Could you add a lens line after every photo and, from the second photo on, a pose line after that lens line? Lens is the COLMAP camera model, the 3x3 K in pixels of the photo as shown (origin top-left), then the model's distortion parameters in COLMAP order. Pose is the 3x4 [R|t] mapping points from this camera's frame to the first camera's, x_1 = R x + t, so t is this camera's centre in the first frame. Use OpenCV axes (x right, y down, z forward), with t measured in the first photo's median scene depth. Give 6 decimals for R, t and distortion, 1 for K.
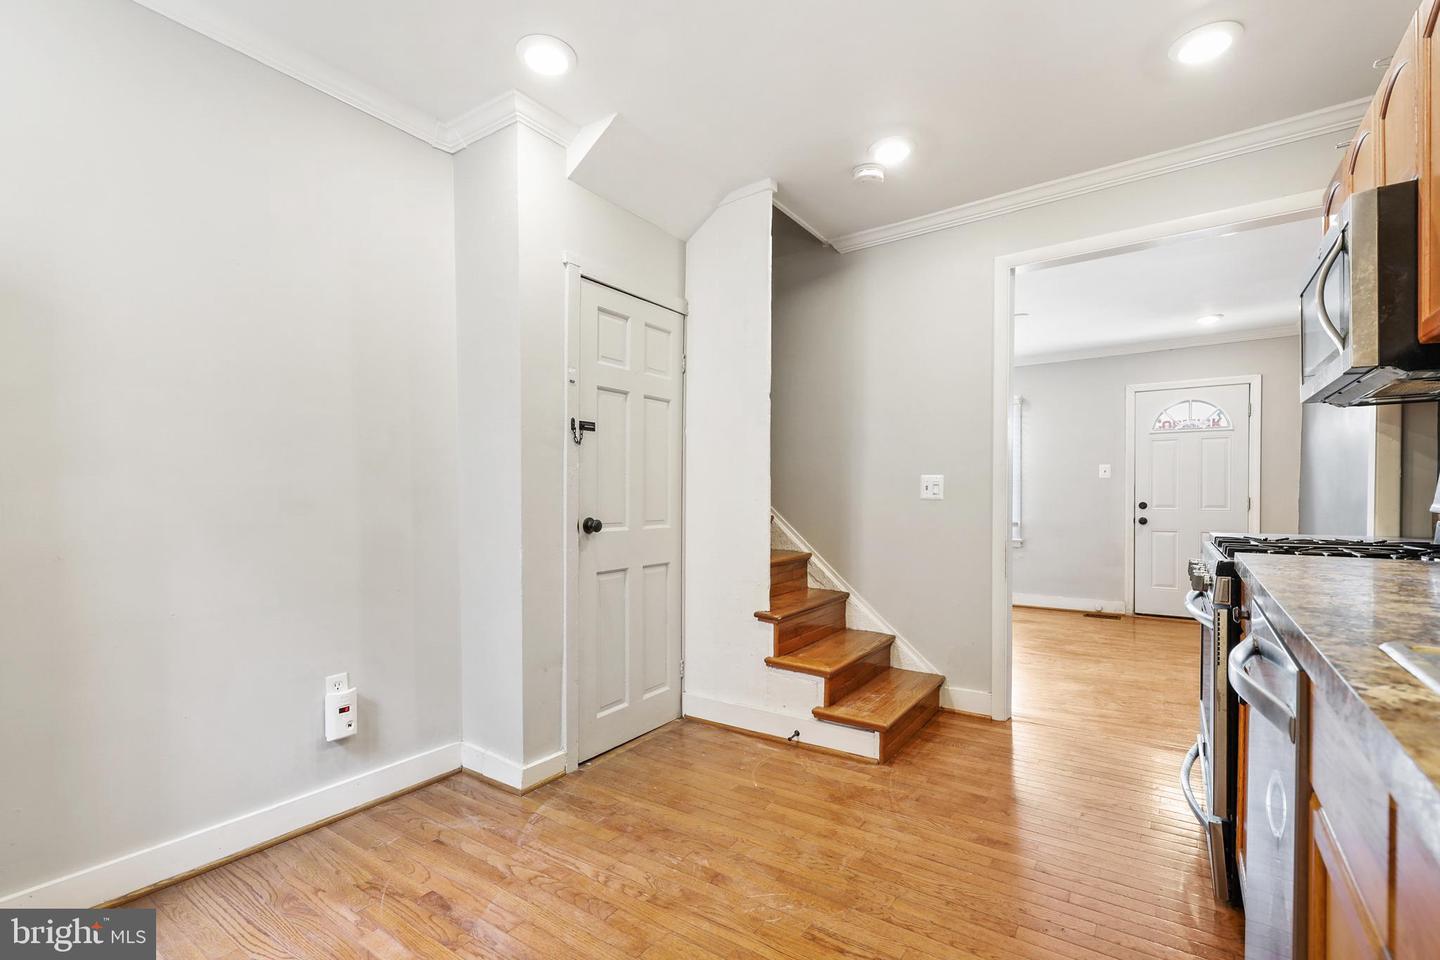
lens RADIAL K [[656.0, 0, 716.0], [0, 656.0, 502.3], [0, 0, 1]] dist [0.017474, -0.010711]
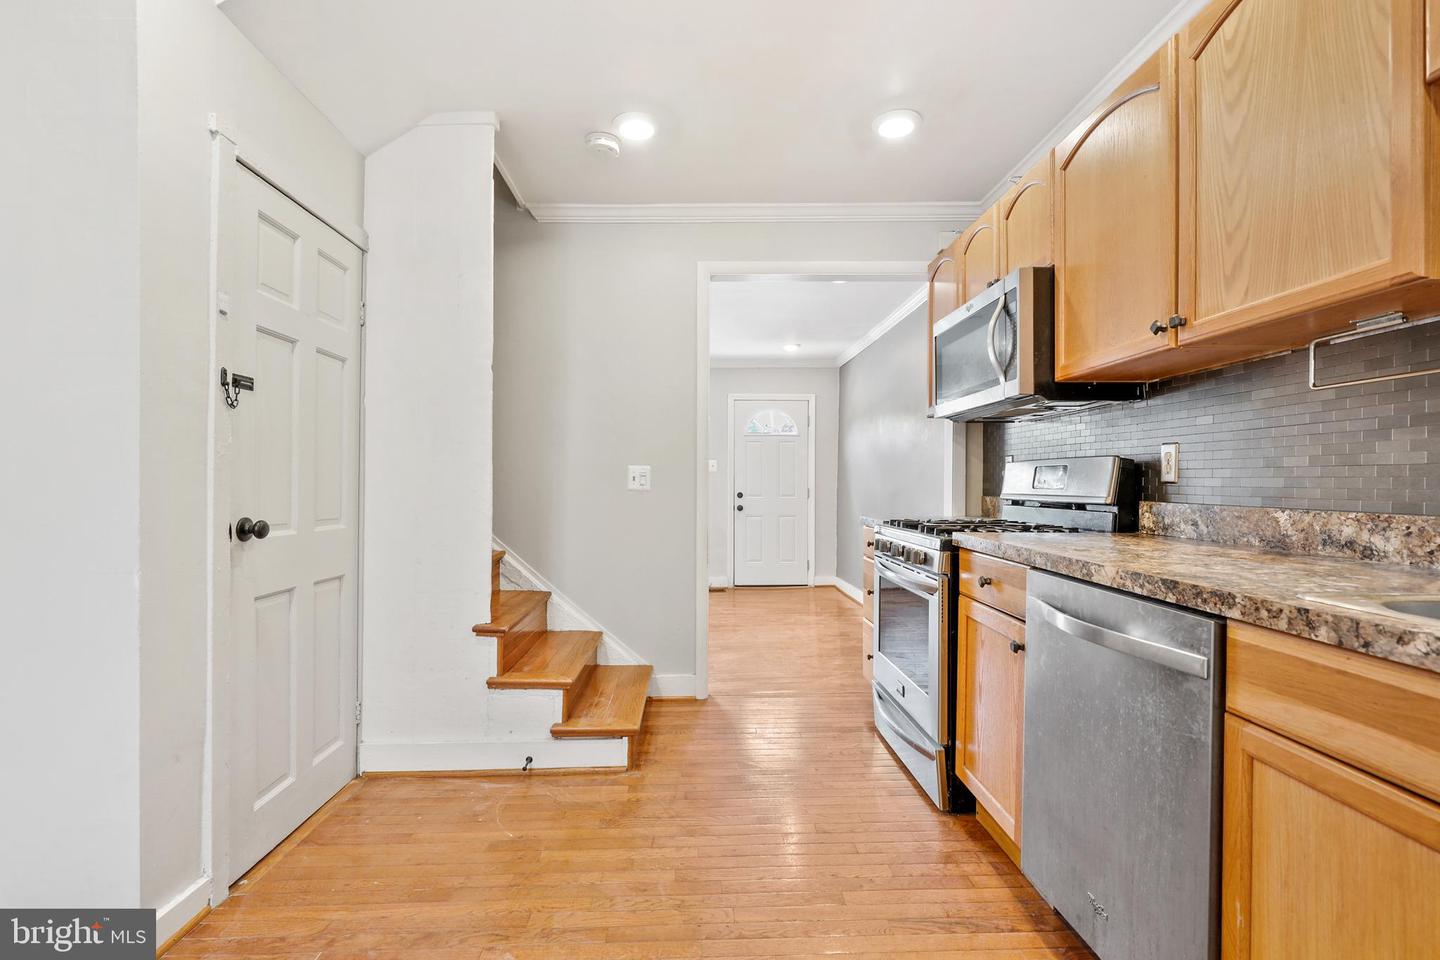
lens RADIAL K [[651.6, 0, 717.7], [0, 651.6, 488.1], [0, 0, 1]] dist [0.015859, -0.009447]
pose [[0.801734, 0.001381, 0.597679, -0.195836], [0.002808, 0.999978, -0.006079, -0.001477], [-0.597674, 0.006552, 0.801712, 0.158045]]
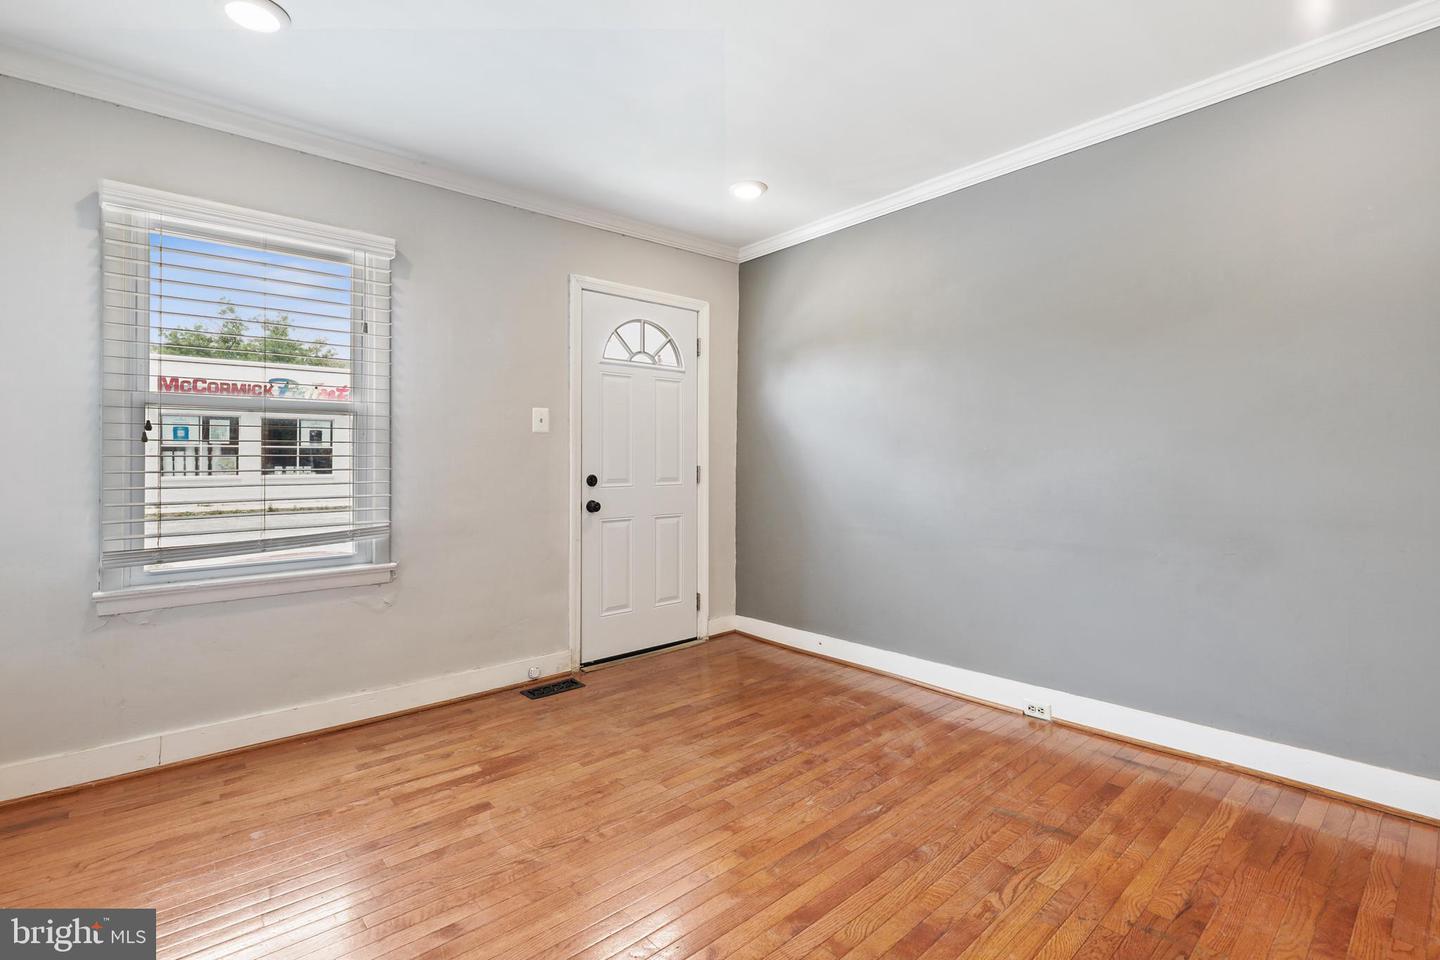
lens RADIAL K [[654.6, 0, 713.5], [0, 654.6, 453.0], [0, 0, 1]] dist [-0.001059, -0.000223]
pose [[0.258400, 0.016522, 0.965897, 0.214664], [0.013302, 0.999698, -0.020659, -0.013438], [-0.965946, 0.018187, 0.258102, 1.561912]]
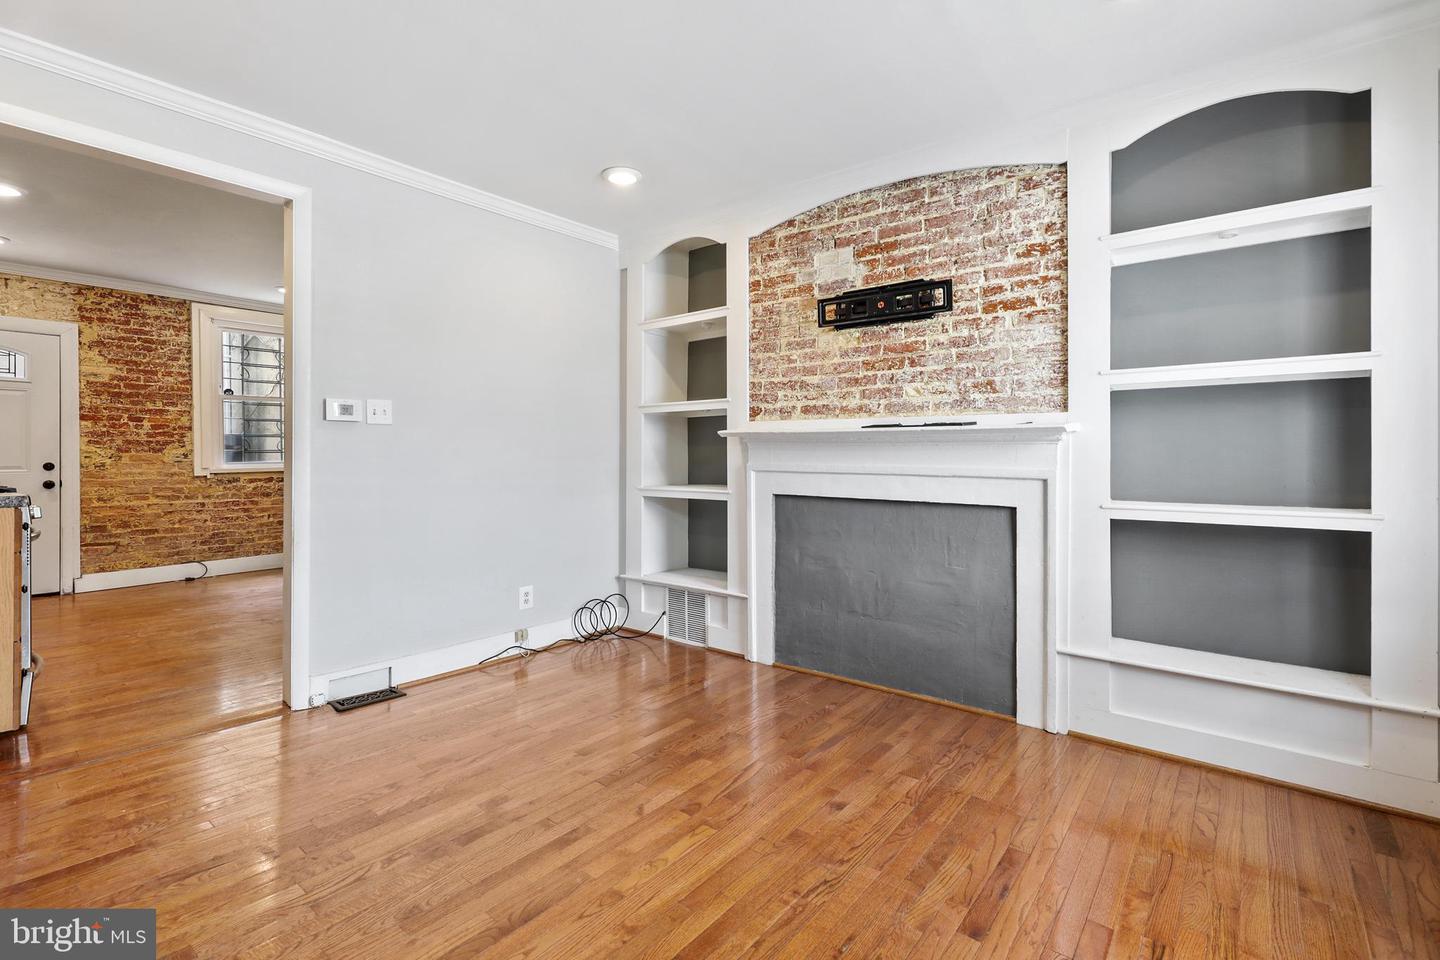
lens RADIAL K [[656.0, 0, 717.2], [0, 656.0, 454.3], [0, 0, 1]] dist [0.001454, -0.000521]
pose [[-0.086575, 0.000702, -0.996245, 1.423435], [-0.011136, 0.999937, 0.001672, -0.020816], [0.996183, 0.011239, -0.086562, 1.845274]]
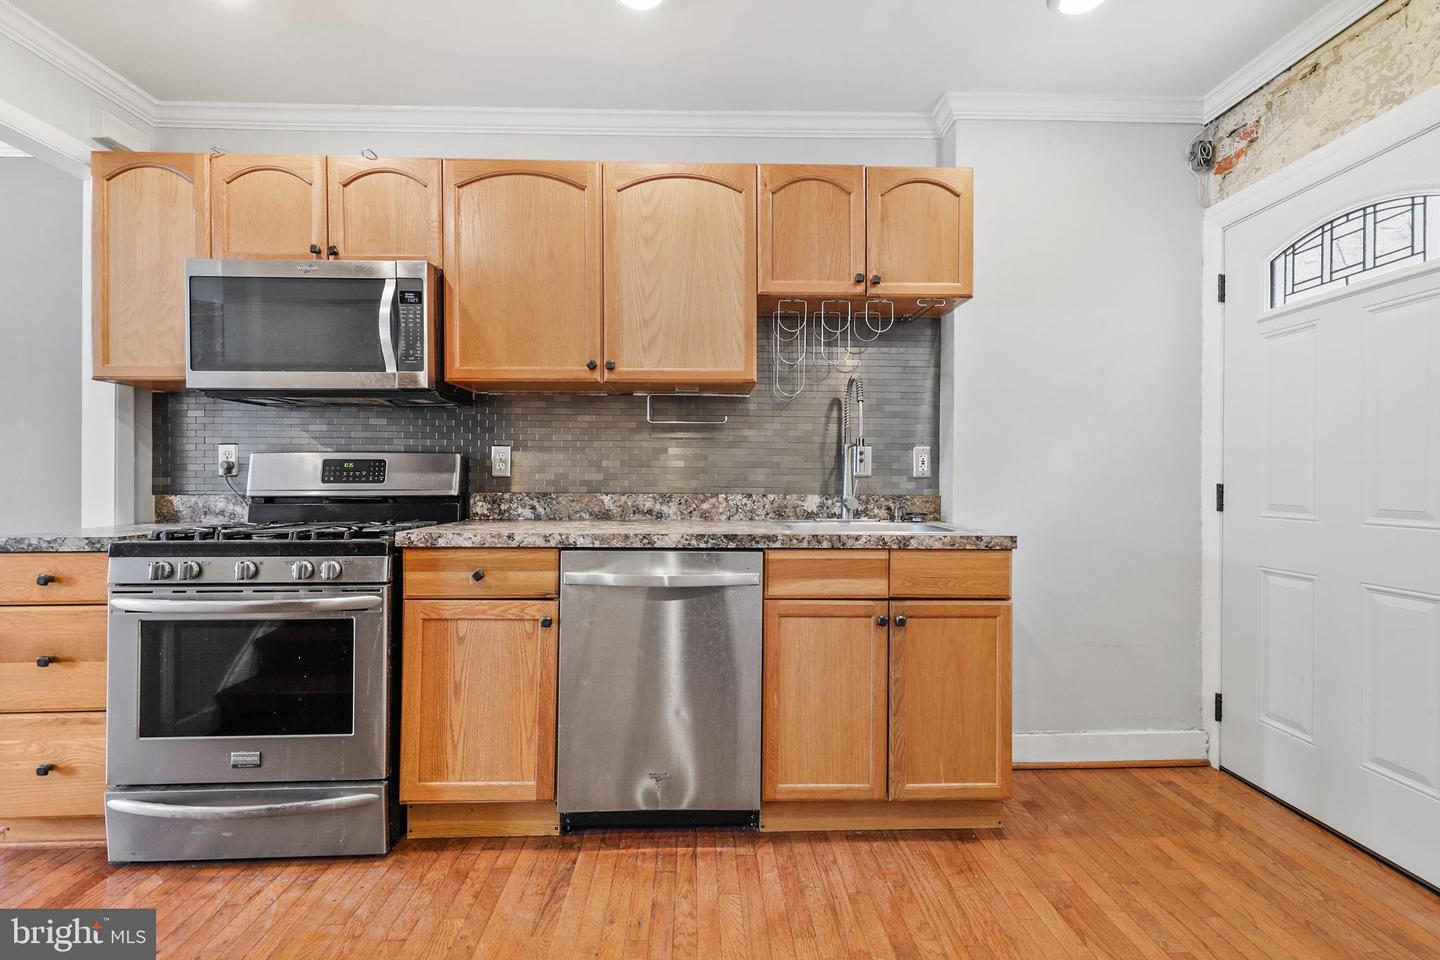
lens RADIAL K [[644.2, 0, 723.0], [0, 644.2, 476.5], [0, 0, 1]] dist [0.004930, -0.001188]
pose [[-0.603073, 0.006231, 0.797662, -0.261515], [0.013704, 0.999903, 0.002550, -0.008908], [-0.797568, 0.012469, -0.603100, 0.728946]]
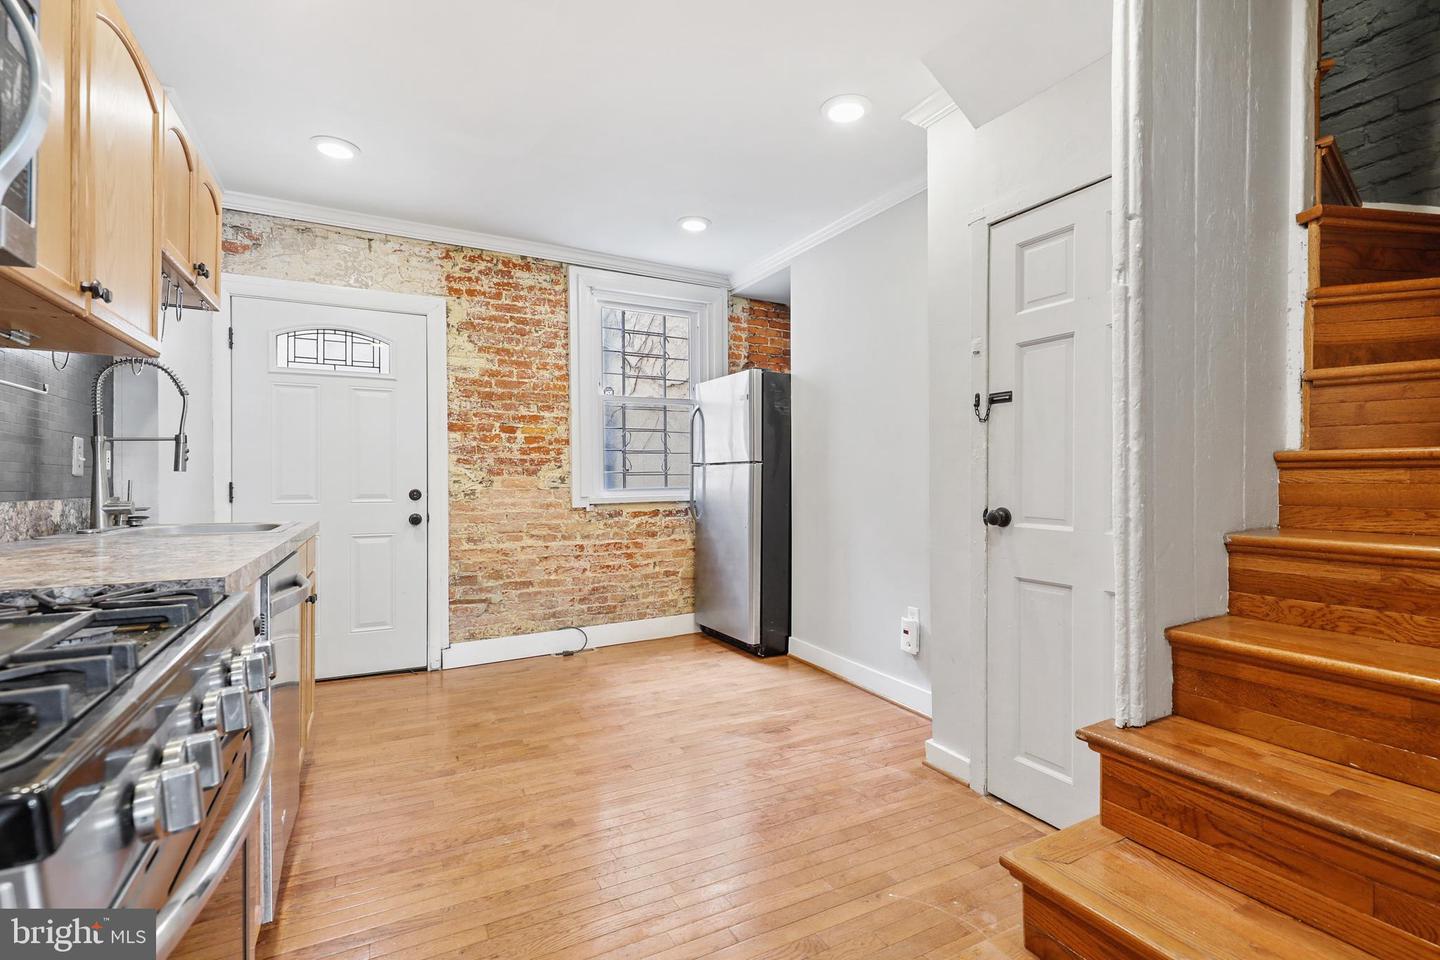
lens RADIAL K [[656.4, 0, 718.8], [0, 656.4, 479.6], [0, 0, 1]] dist [0.004065, -0.000851]
pose [[-0.464640, 0.007520, -0.885468, 0.669966], [-0.010508, 0.999847, 0.014006, -0.018876], [0.885437, 0.015813, -0.464490, 1.012392]]
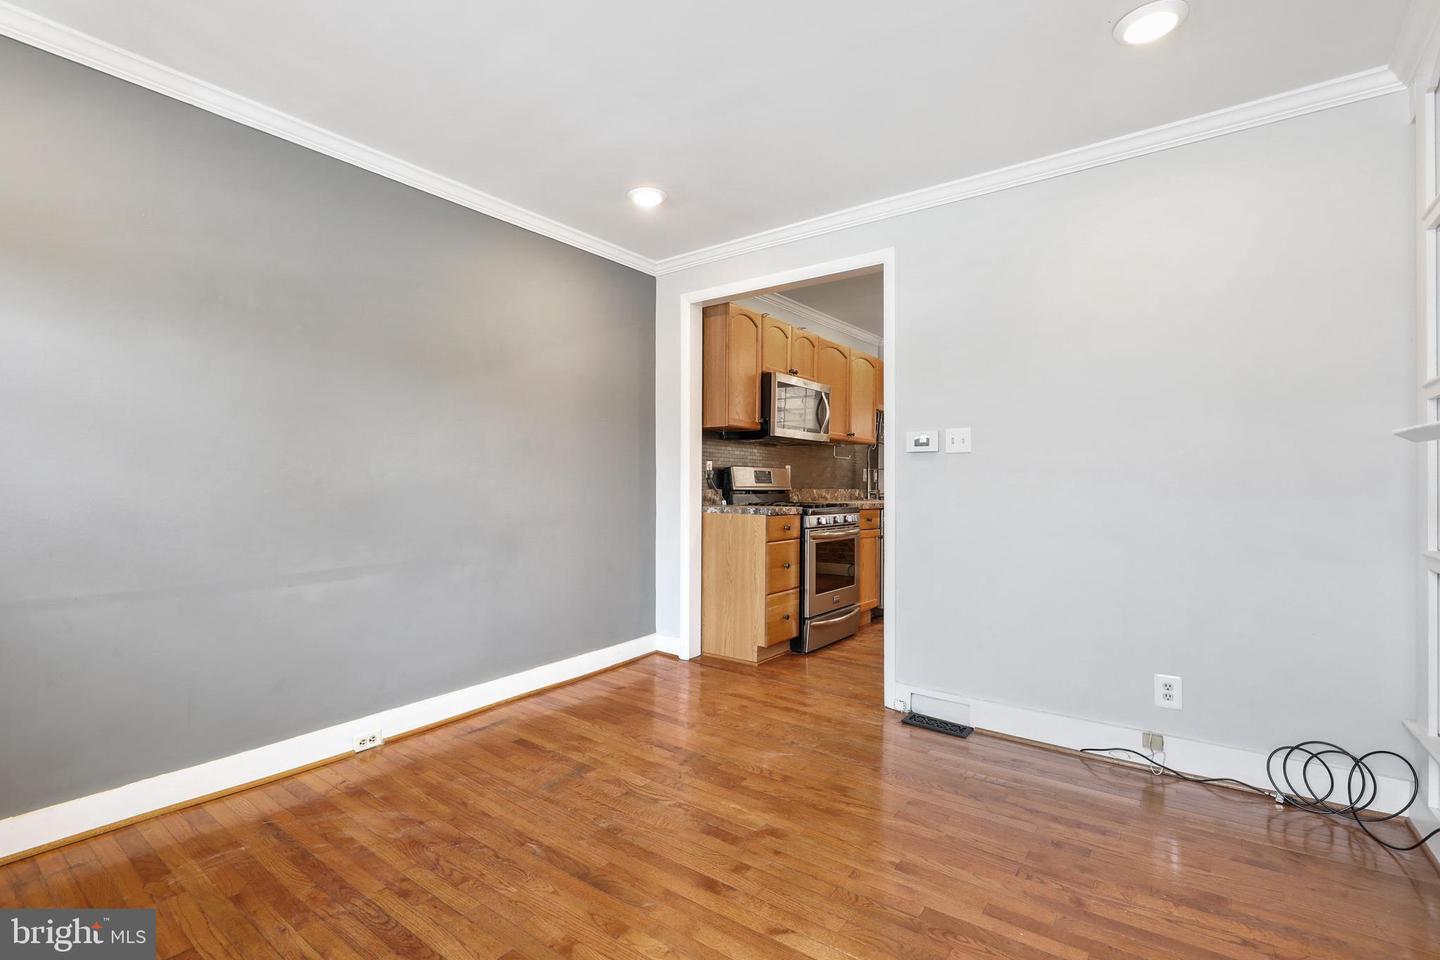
lens RADIAL K [[661.4, 0, 720.2], [0, 661.4, 477.9], [0, 0, 1]] dist [-0.016895, -0.000290]
pose [[-0.999300, -0.001493, 0.037380, 0.747468], [-0.001320, 0.999988, 0.004649, -0.026118], [-0.037386, 0.004596, -0.999290, 2.272572]]
